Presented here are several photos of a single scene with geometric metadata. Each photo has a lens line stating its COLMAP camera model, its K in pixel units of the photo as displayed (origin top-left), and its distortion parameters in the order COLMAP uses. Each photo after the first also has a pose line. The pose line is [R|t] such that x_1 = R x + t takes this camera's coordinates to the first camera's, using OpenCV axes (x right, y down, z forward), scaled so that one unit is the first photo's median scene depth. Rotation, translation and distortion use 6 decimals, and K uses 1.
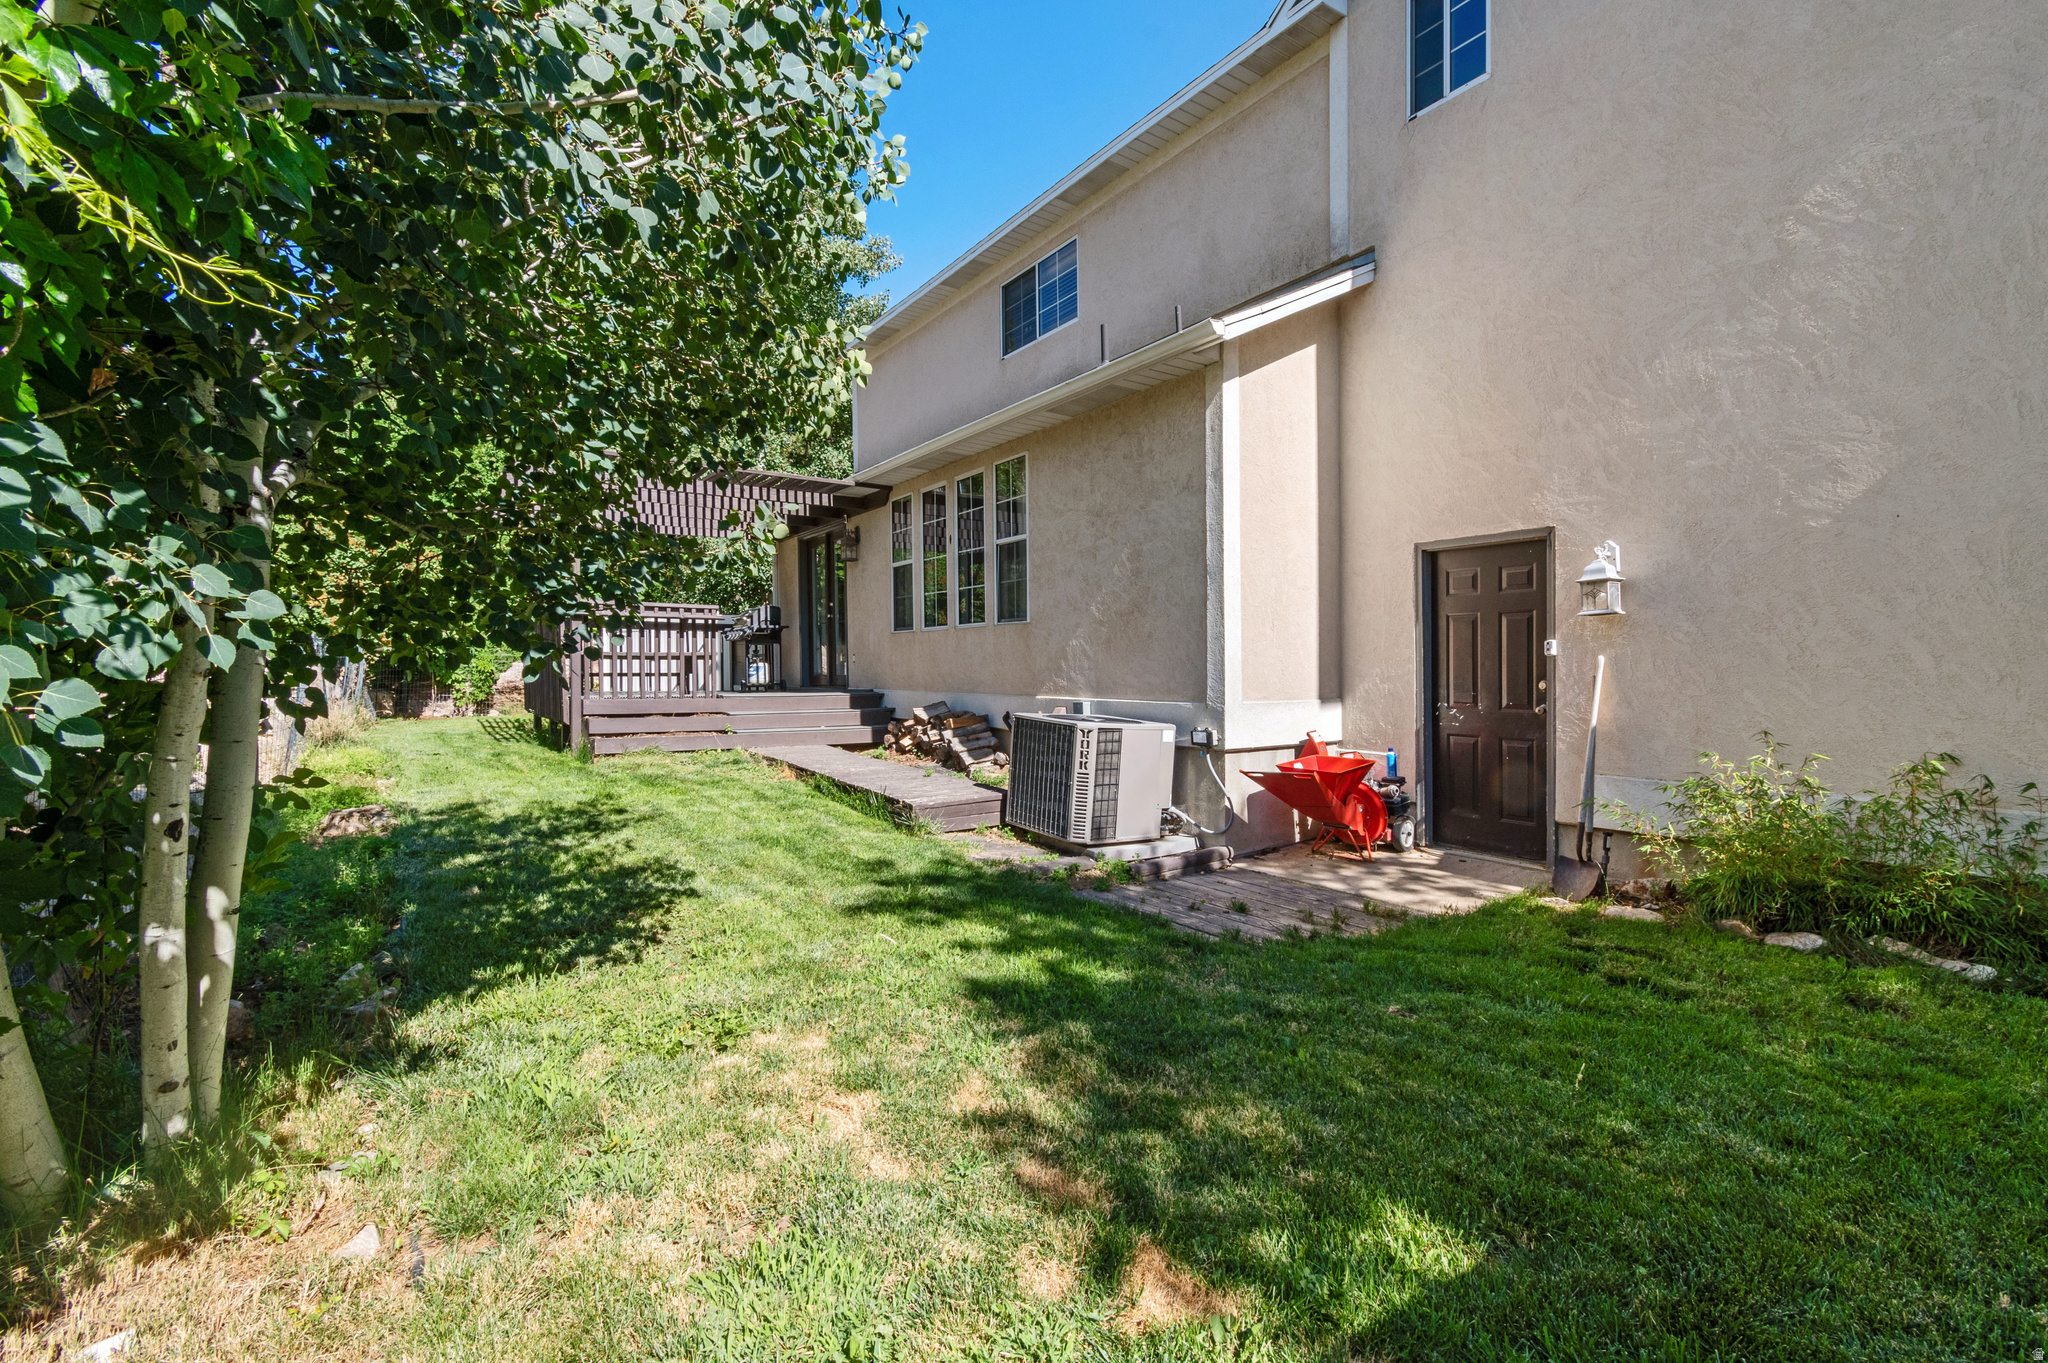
lens RADIAL K [[914.0, 0, 1036.7], [0, 914.0, 674.3], [0, 0, 1]] dist [0.002644, -0.001695]
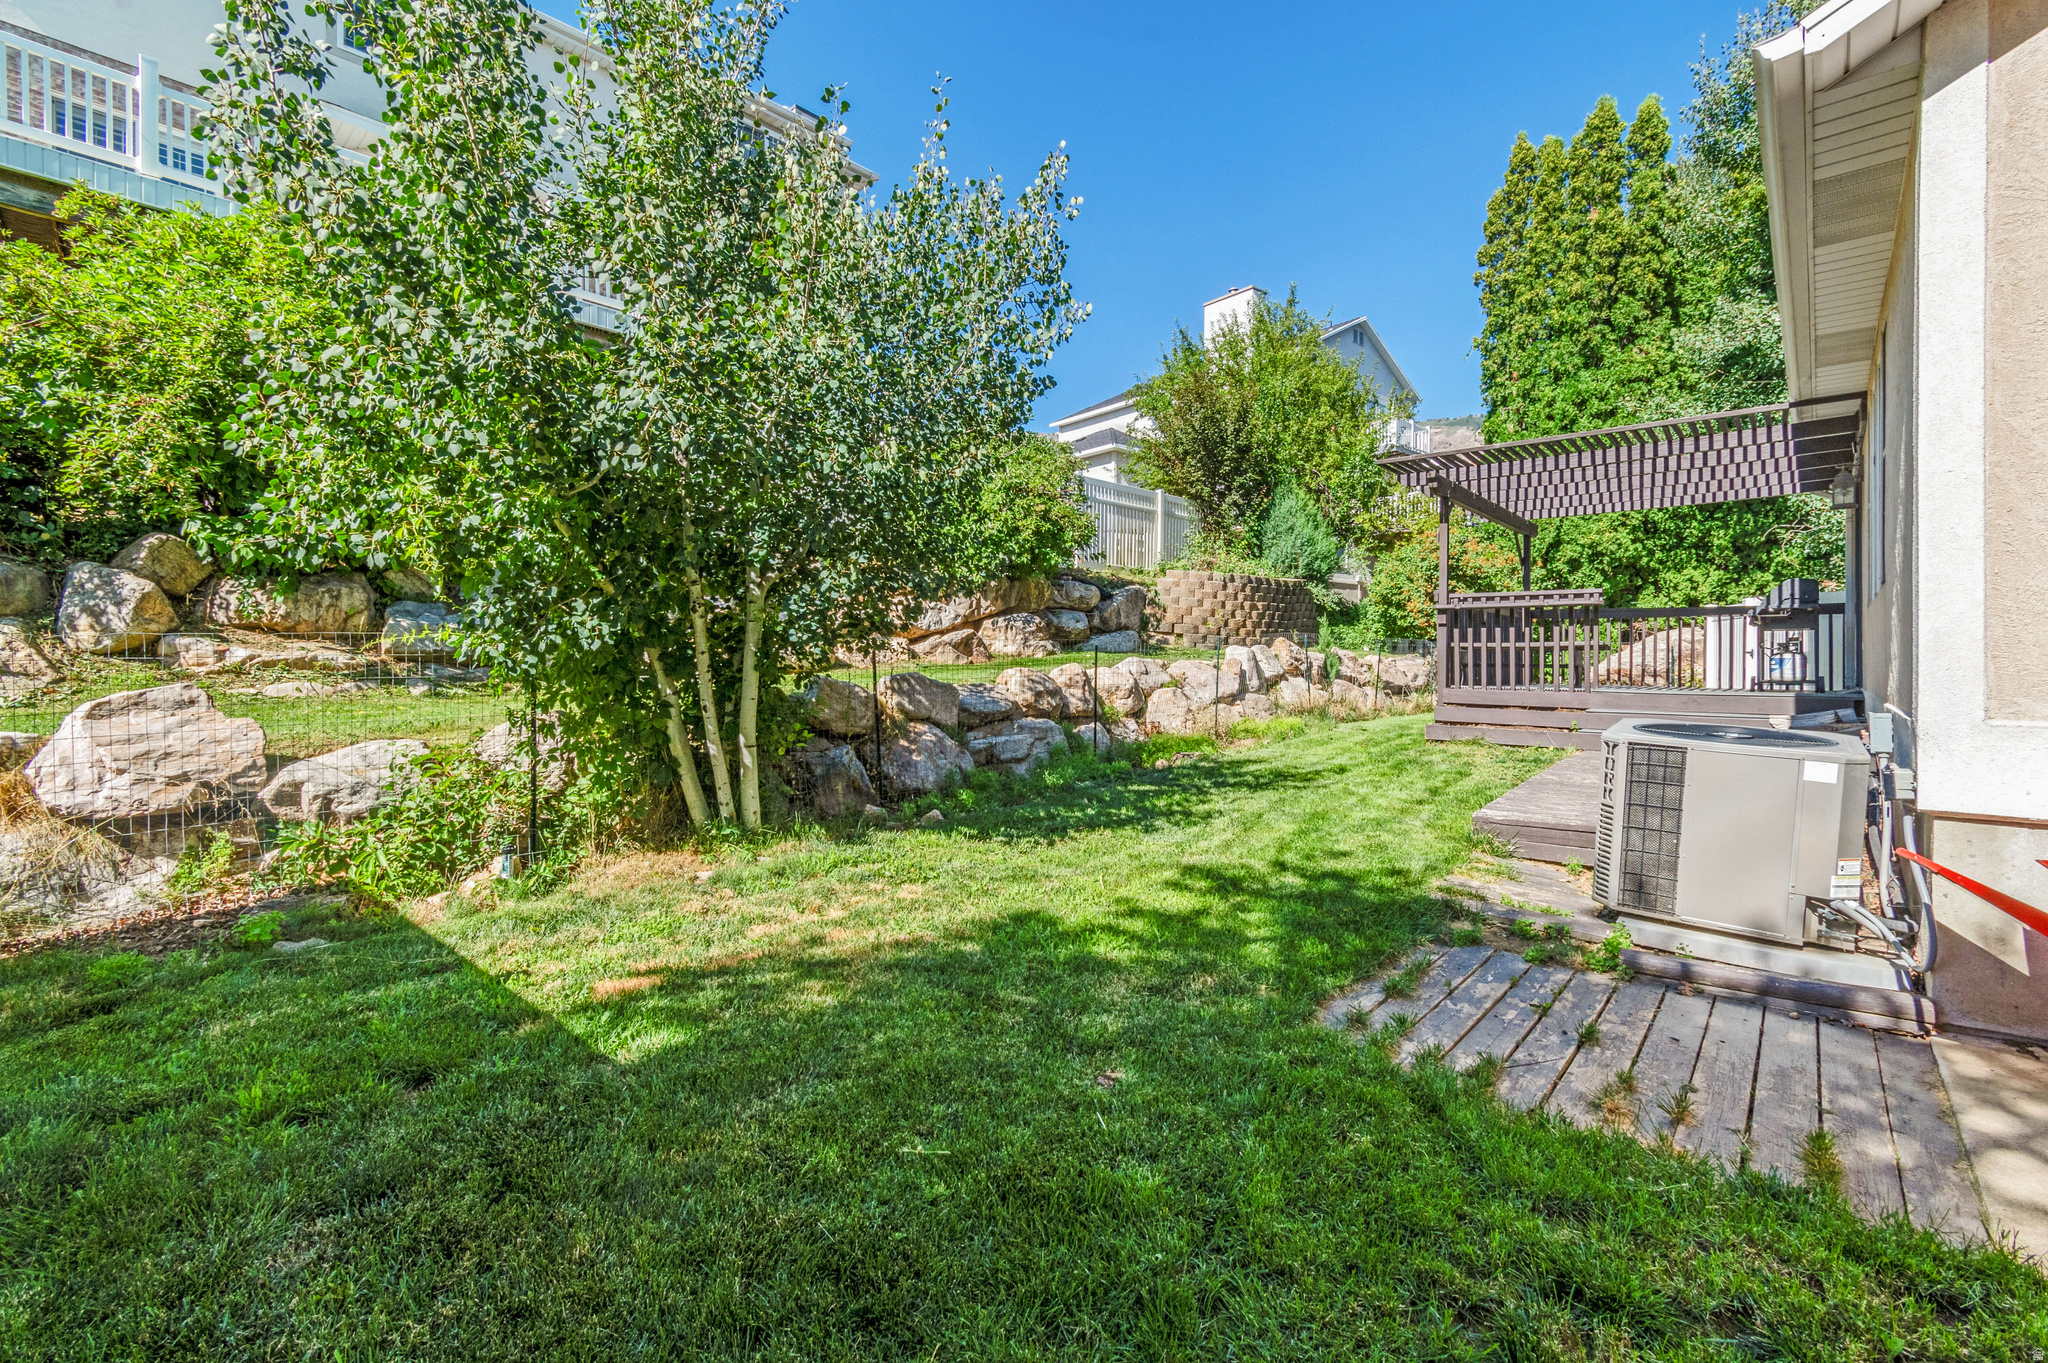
lens RADIAL K [[914.0, 0, 1034.7], [0, 914.0, 673.5], [0, 0, 1]] dist [0.002644, -0.001695]
pose [[0.231024, 0.016511, -0.972808, 1.086641], [-0.010410, 0.999841, 0.014498, 0.002998], [0.972892, 0.006778, 0.231159, 0.698098]]
